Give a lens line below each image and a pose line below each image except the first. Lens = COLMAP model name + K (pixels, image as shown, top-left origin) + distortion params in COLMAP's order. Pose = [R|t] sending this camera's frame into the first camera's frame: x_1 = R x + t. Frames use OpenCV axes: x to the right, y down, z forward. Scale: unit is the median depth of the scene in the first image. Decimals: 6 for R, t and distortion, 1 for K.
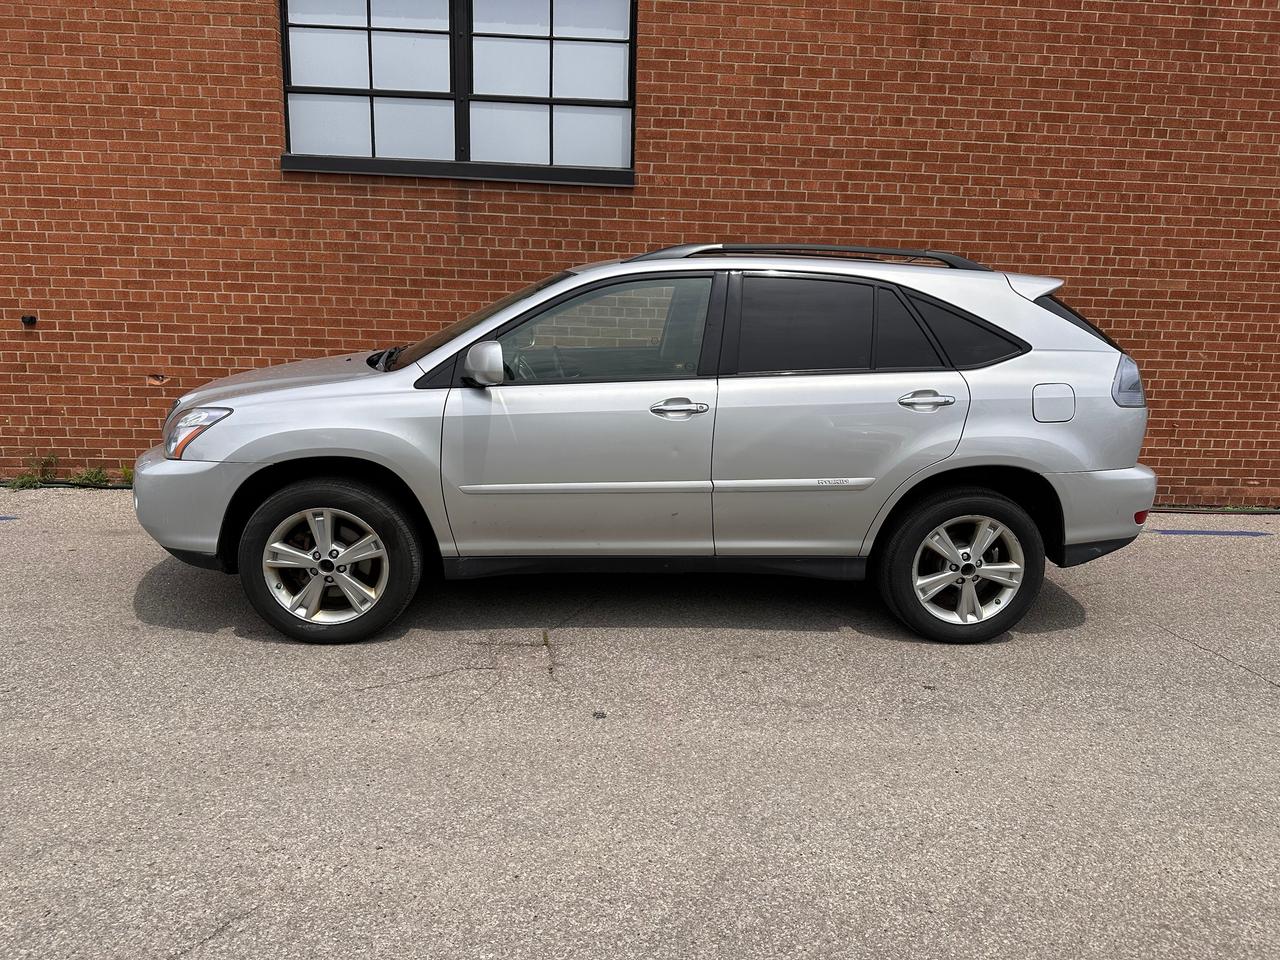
lens RADIAL K [[905.2, 0, 662.2], [0, 905.2, 498.3], [0, 0, 1]] dist [0.049067, -0.065884]
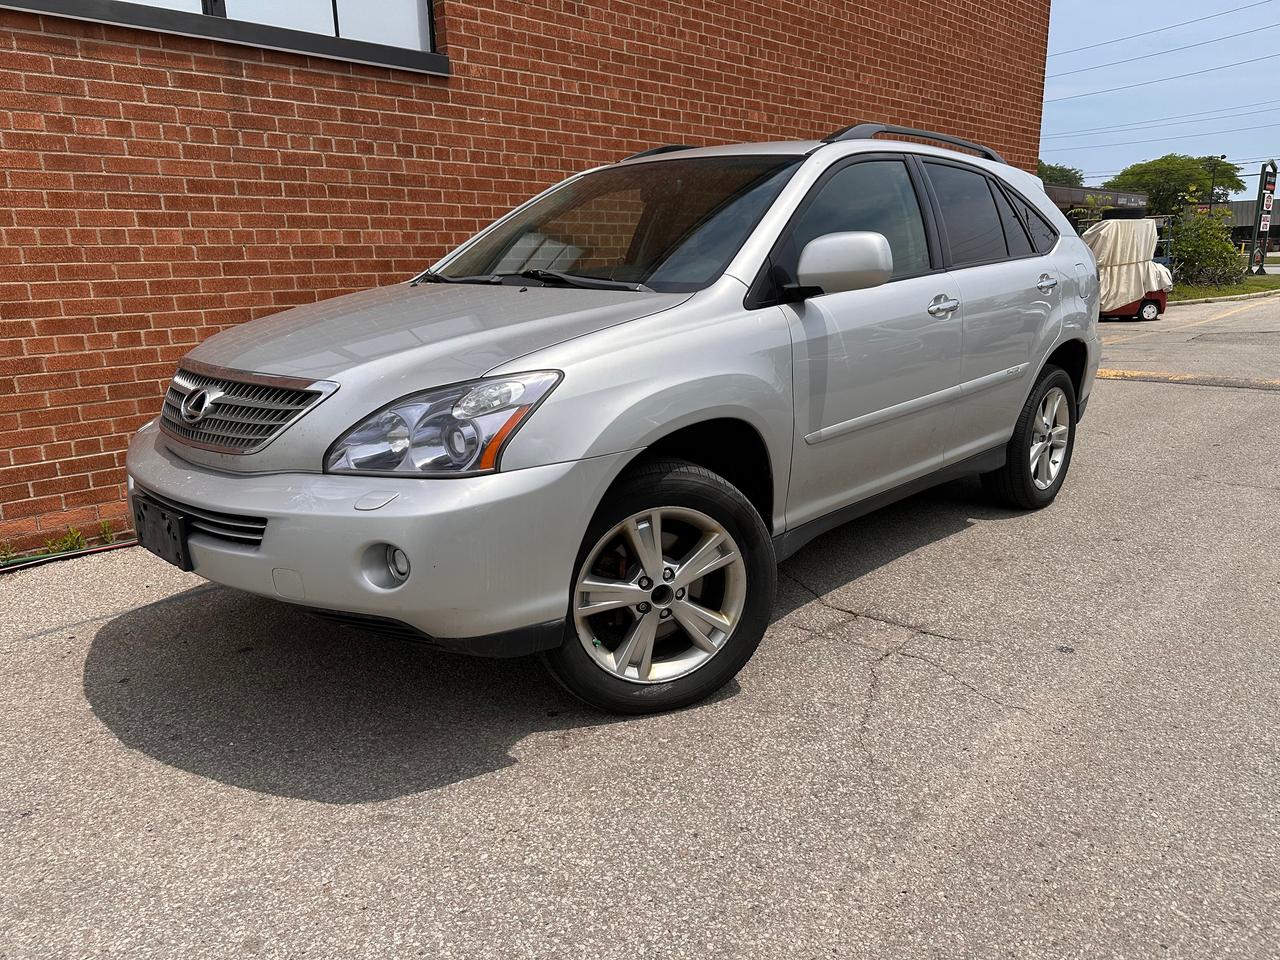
lens RADIAL K [[905.2, 0, 672.1], [0, 905.2, 478.7], [0, 0, 1]] dist [0.049067, -0.065884]
pose [[0.734185, -0.204262, 0.647494, -0.471665], [0.191715, 0.977232, 0.090900, -0.039881], [-0.651320, 0.057396, 0.756629, 0.303479]]
